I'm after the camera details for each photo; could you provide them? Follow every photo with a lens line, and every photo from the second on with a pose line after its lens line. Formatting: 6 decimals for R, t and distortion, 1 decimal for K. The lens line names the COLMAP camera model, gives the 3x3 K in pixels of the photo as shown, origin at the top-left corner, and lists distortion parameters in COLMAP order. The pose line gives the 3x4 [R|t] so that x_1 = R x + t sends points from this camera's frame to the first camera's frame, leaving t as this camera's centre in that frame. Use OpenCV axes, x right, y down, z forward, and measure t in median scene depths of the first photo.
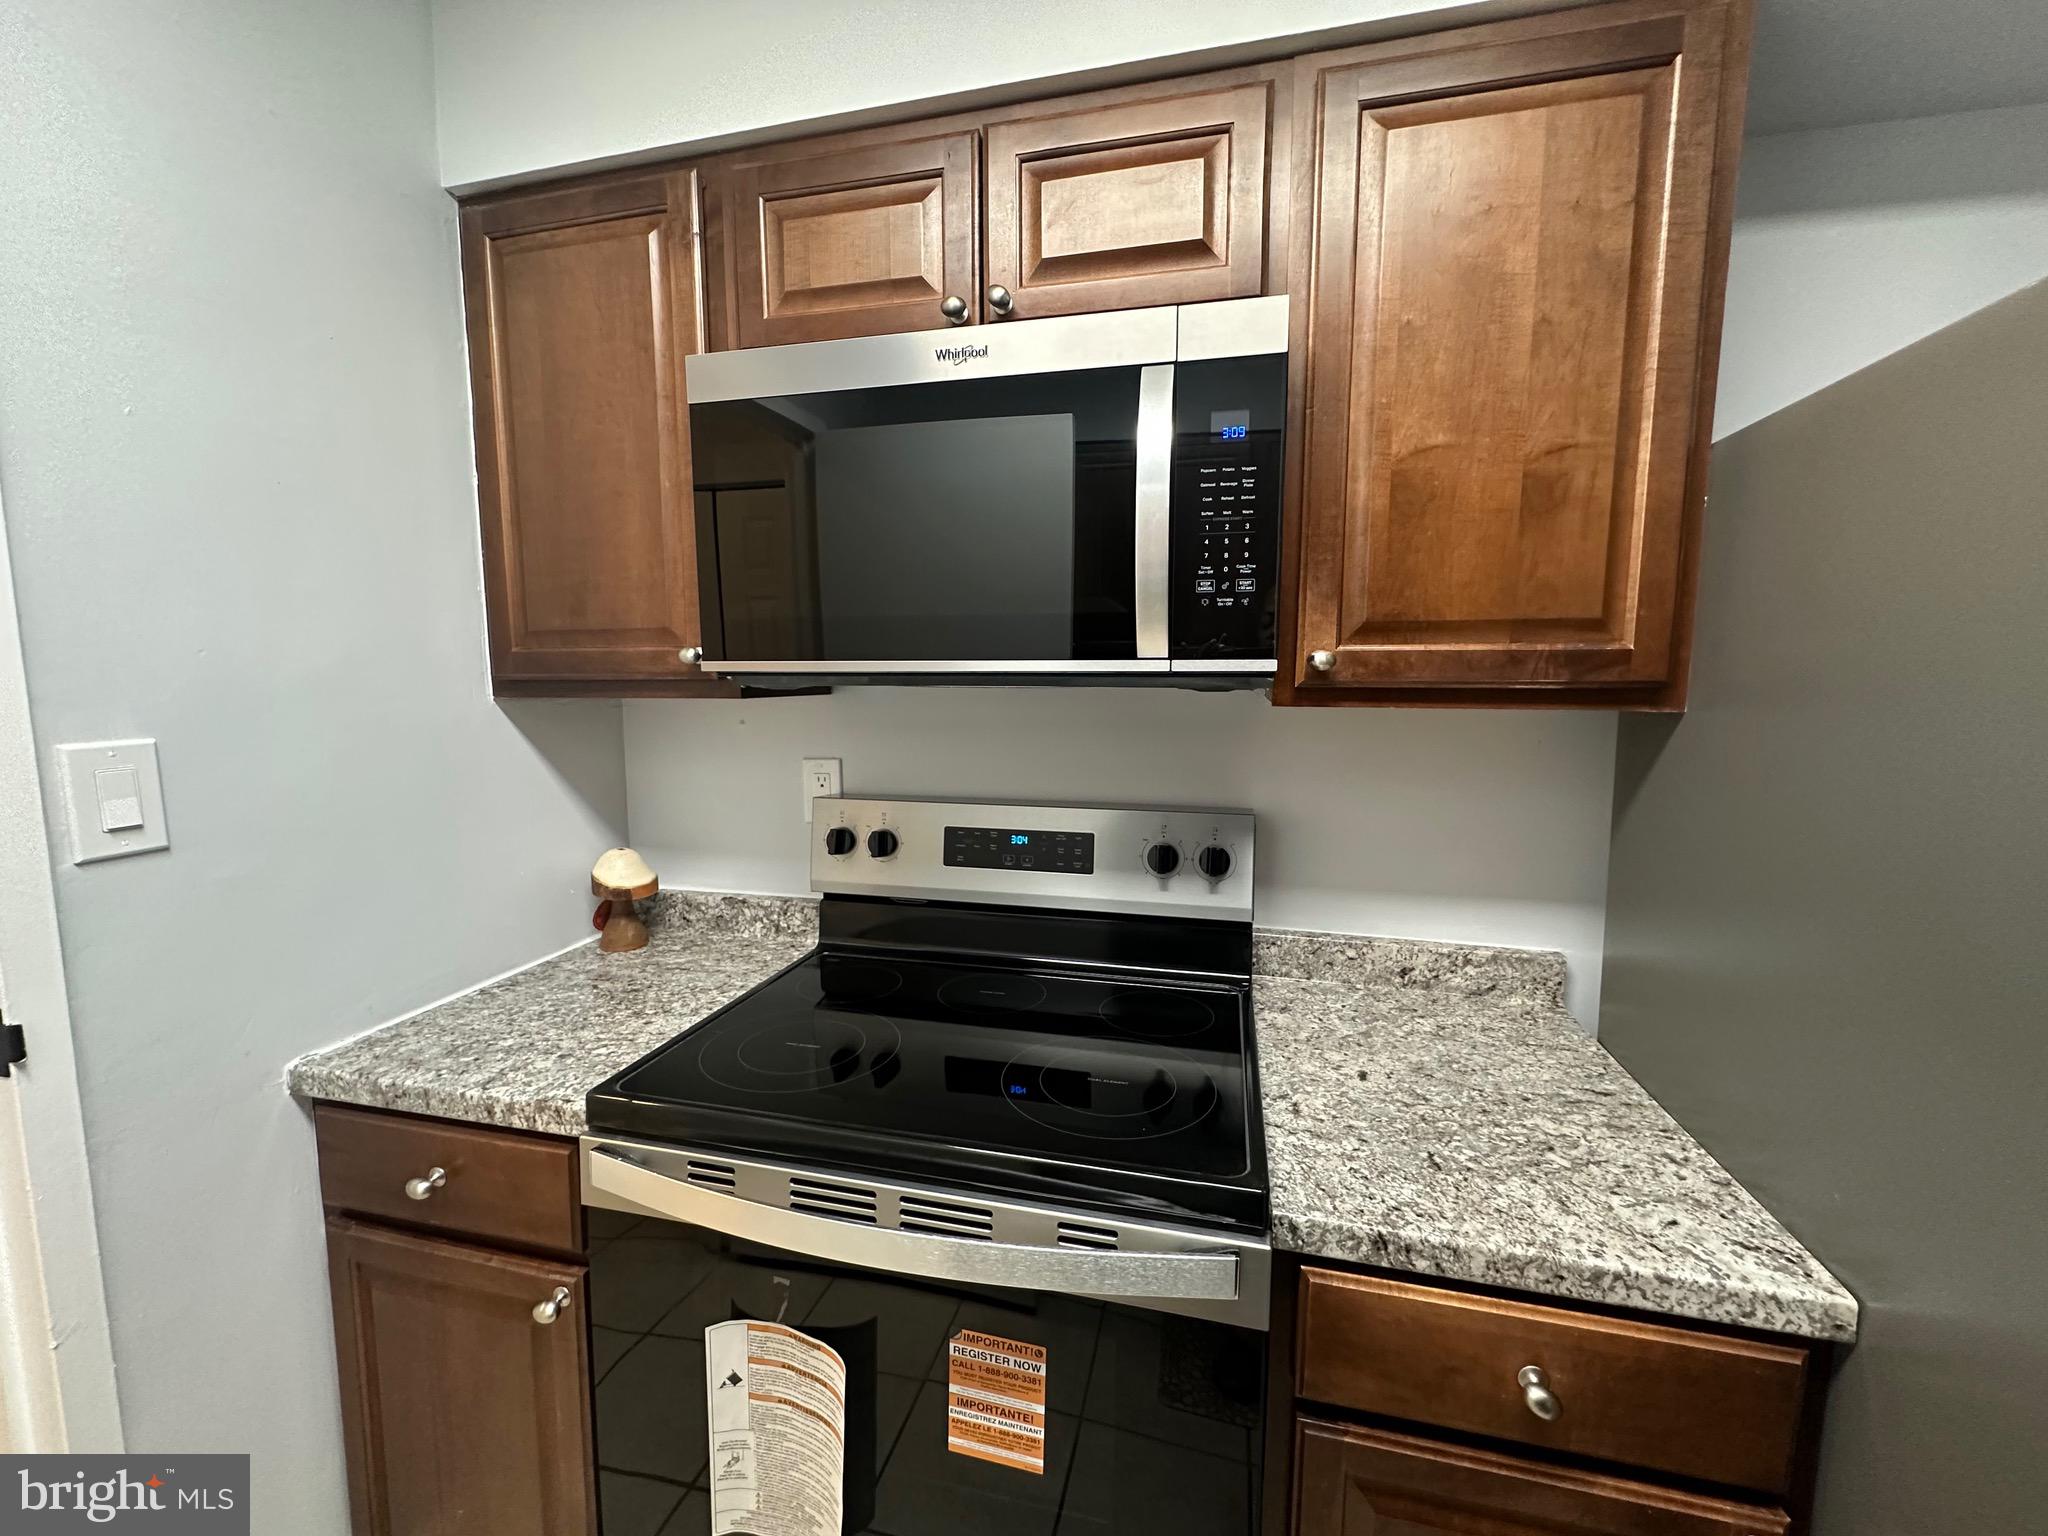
lens RADIAL K [[817.9, 0, 1026.2], [0, 817.9, 760.4], [0, 0, 1]] dist [-0.001611, -0.000179]
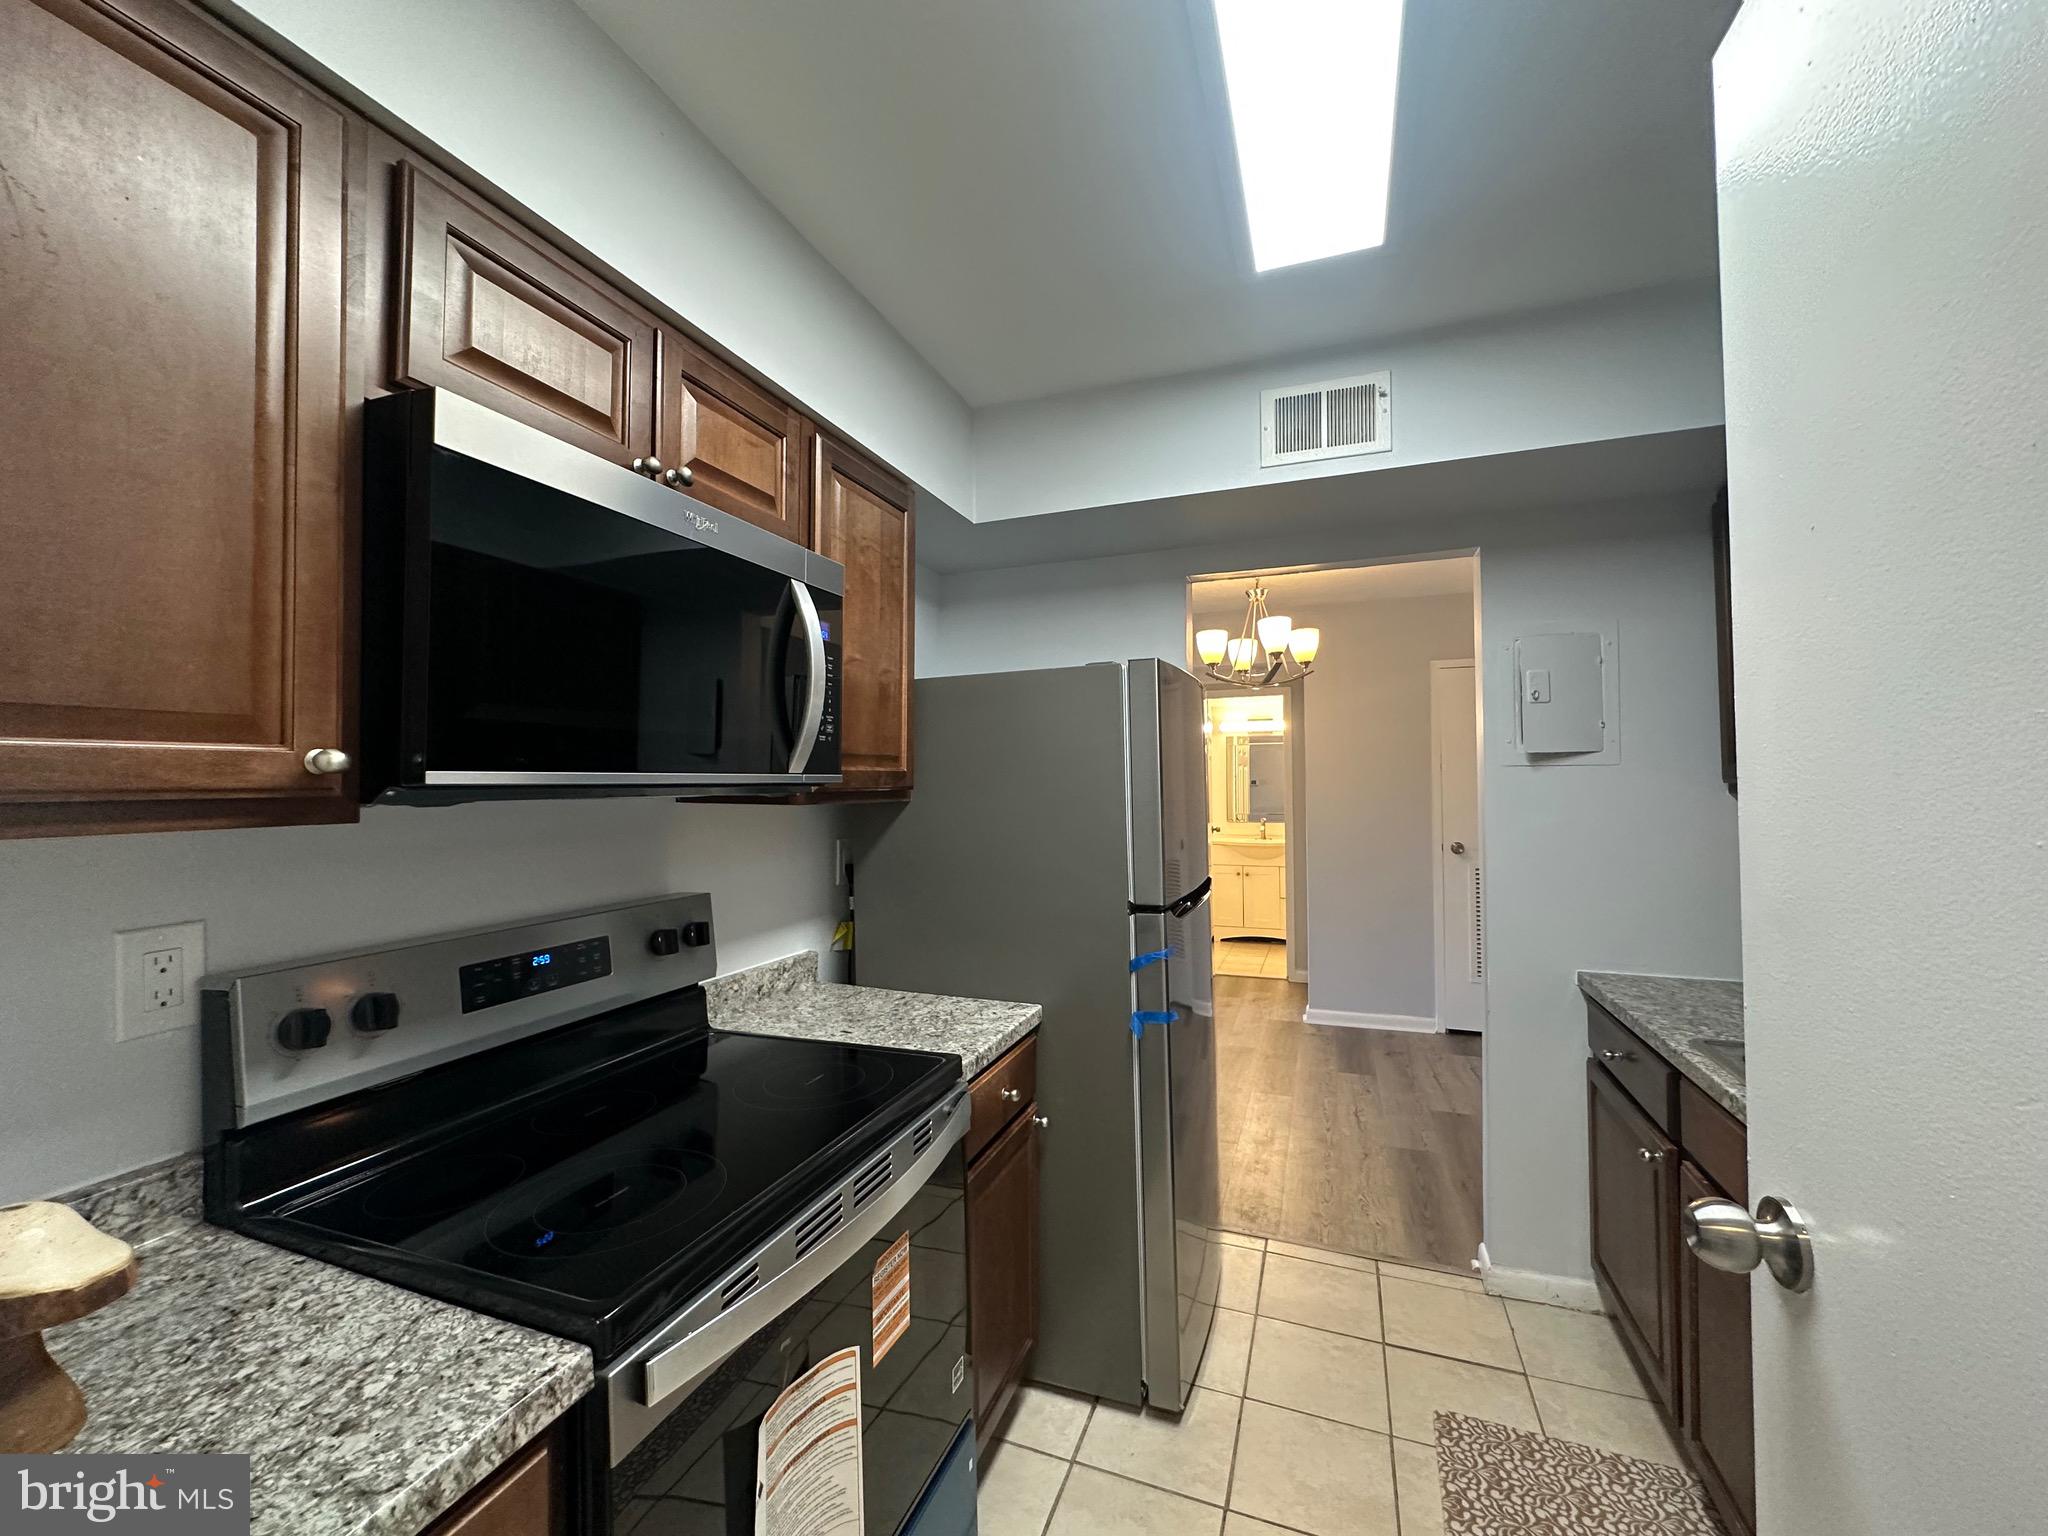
lens RADIAL K [[817.9, 0, 1017.6], [0, 817.9, 762.6], [0, 0, 1]] dist [-0.001611, -0.000179]
pose [[0.131526, 0.020933, 0.991092, -1.140272], [0.112166, 0.993042, -0.035860, -0.044684], [-0.984947, 0.115884, 0.128263, 0.399294]]
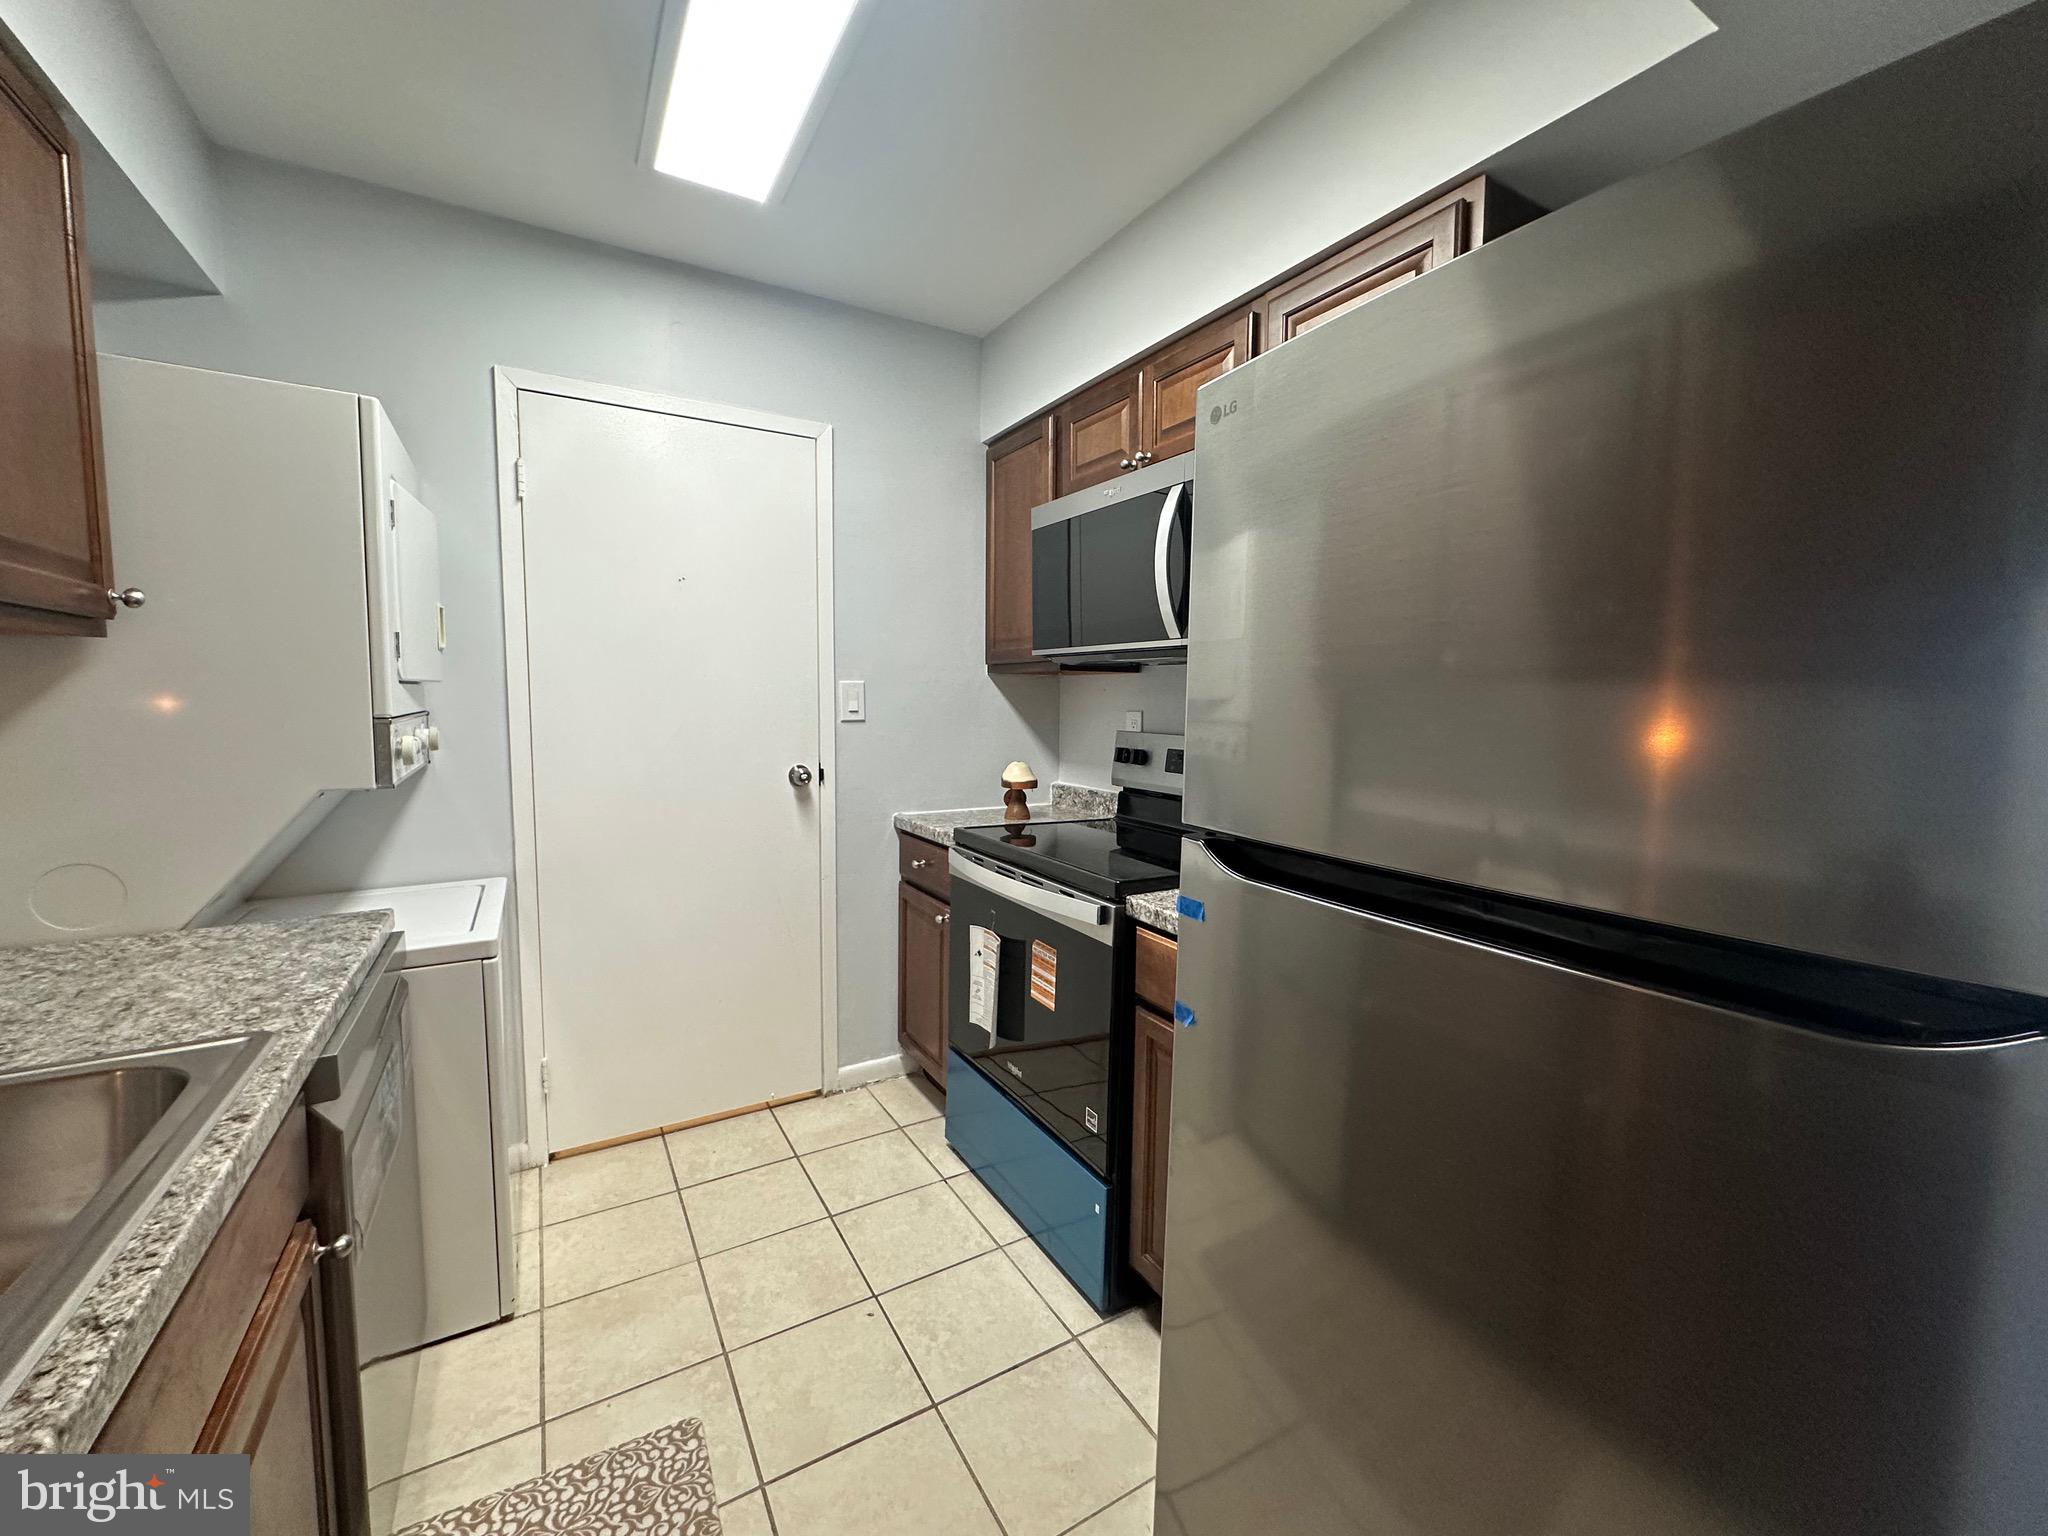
lens RADIAL K [[817.9, 0, 1021.0], [0, 817.9, 762.3], [0, 0, 1]] dist [-0.001611, -0.000179]
pose [[0.696819, 0.067182, -0.714093, 1.169594], [-0.086641, 0.996197, 0.009177, 0.157305], [0.711994, 0.055475, 0.699990, -0.500292]]
